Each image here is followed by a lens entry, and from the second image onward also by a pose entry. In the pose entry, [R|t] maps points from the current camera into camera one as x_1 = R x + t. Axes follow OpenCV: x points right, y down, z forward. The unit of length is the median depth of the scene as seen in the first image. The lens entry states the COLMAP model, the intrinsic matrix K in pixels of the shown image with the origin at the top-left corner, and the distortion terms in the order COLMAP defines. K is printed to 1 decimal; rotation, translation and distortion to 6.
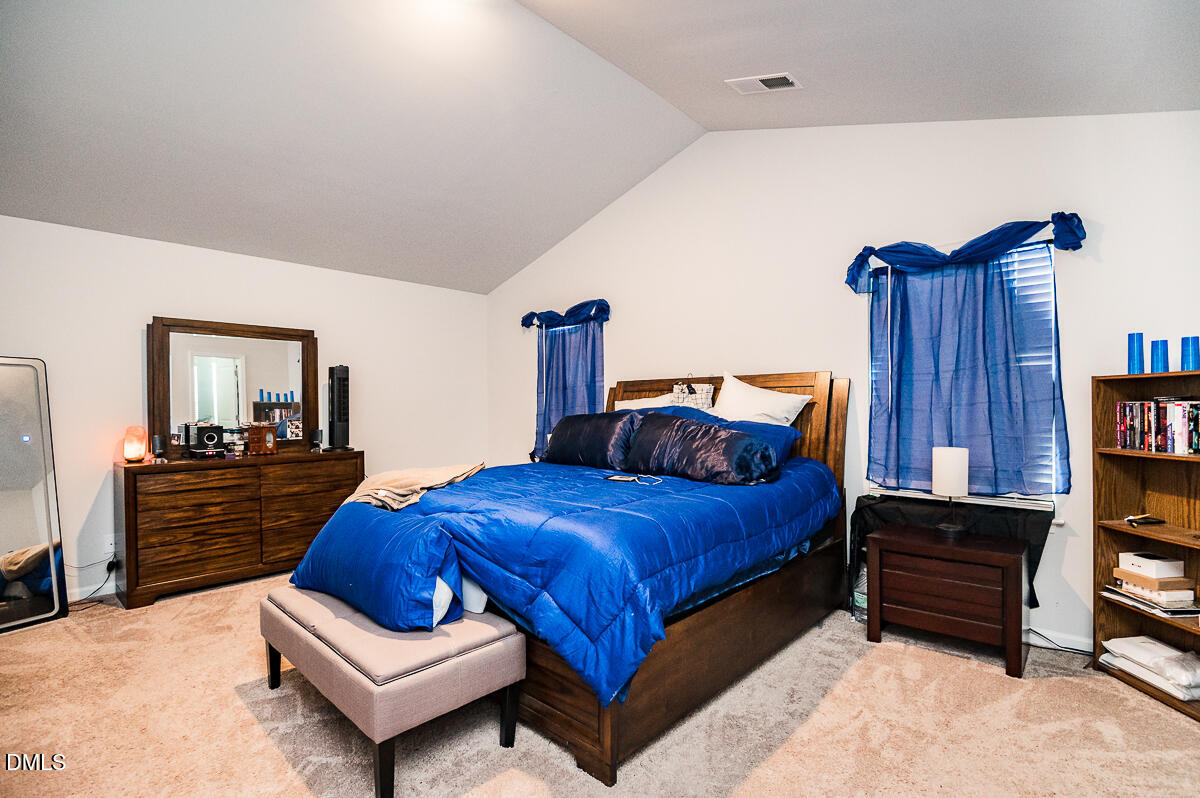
lens RADIAL K [[562.3, 0, 606.6], [0, 562.3, 405.8], [0, 0, 1]] dist [-0.011688, -0.007516]
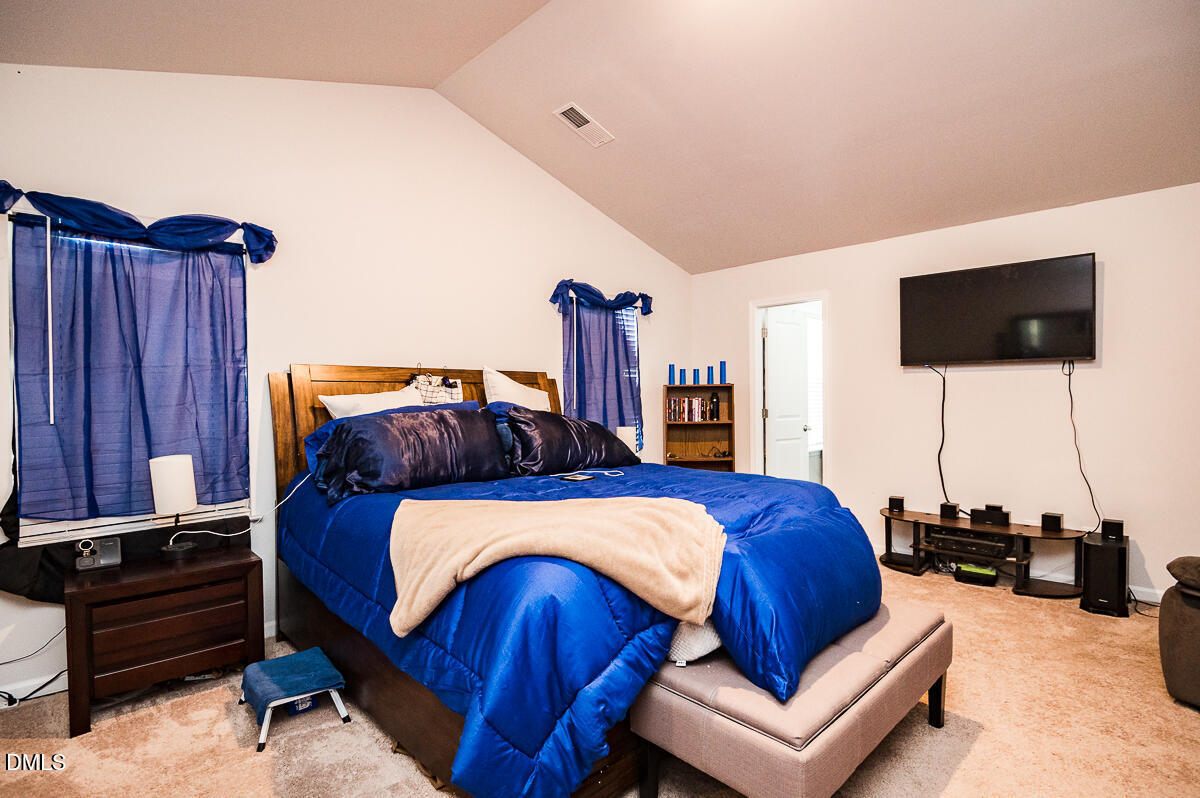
lens RADIAL K [[562.3, 0, 606.6], [0, 562.3, 405.8], [0, 0, 1]] dist [-0.011688, -0.007516]
pose [[0.052570, -0.012032, 0.998545, -0.886488], [0.000966, 0.999928, 0.011998, -0.002684], [-0.998617, 0.000334, 0.052578, 0.881903]]
